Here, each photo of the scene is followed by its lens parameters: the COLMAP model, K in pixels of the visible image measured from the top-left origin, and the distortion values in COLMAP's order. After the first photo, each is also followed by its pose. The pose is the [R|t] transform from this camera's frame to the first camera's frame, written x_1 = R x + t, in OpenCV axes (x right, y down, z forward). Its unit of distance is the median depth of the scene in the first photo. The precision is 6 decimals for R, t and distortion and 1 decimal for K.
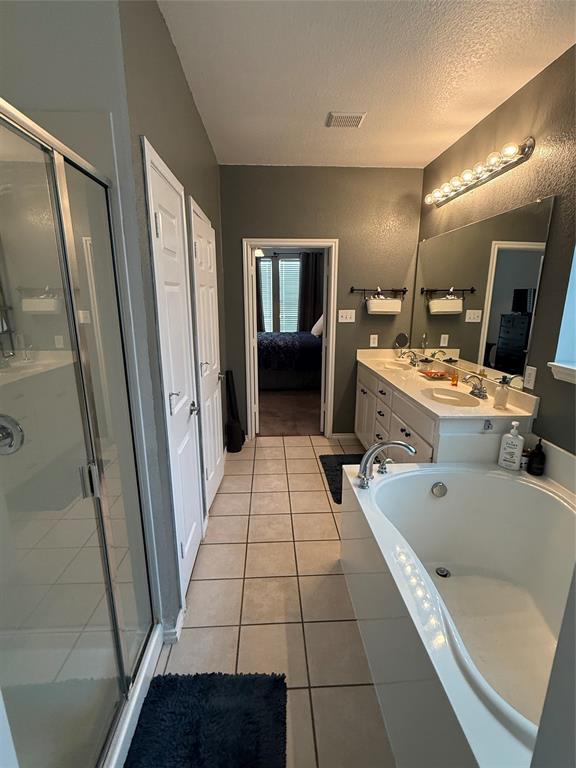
lens RADIAL K [[356.9, 0, 288.0], [0, 356.9, 384.0], [0, 0, 1]] dist [-0.000791, -0.000037]
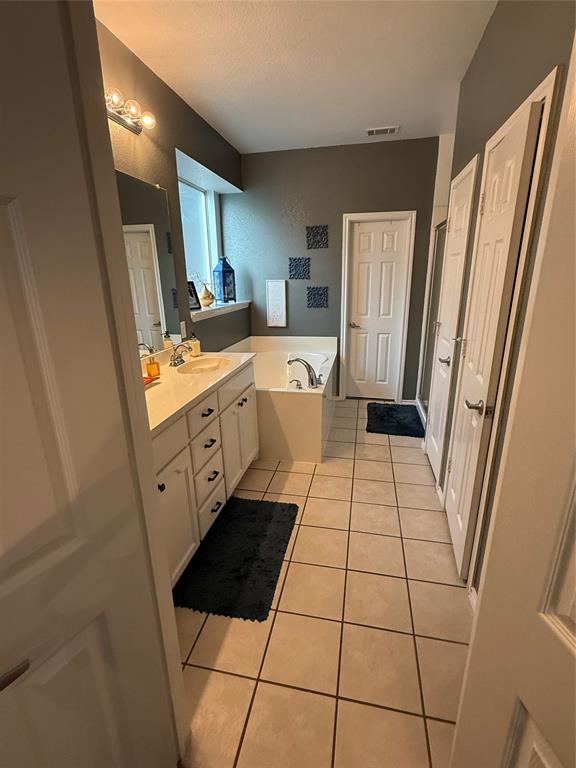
lens RADIAL K [[356.9, 0, 288.0], [0, 356.9, 384.0], [0, 0, 1]] dist [-0.000791, -0.000037]
pose [[-0.966092, -0.062198, 0.250594, -0.057117], [0.074645, 0.861827, 0.501679, -0.480862], [-0.247172, 0.503374, -0.827961, 2.085070]]
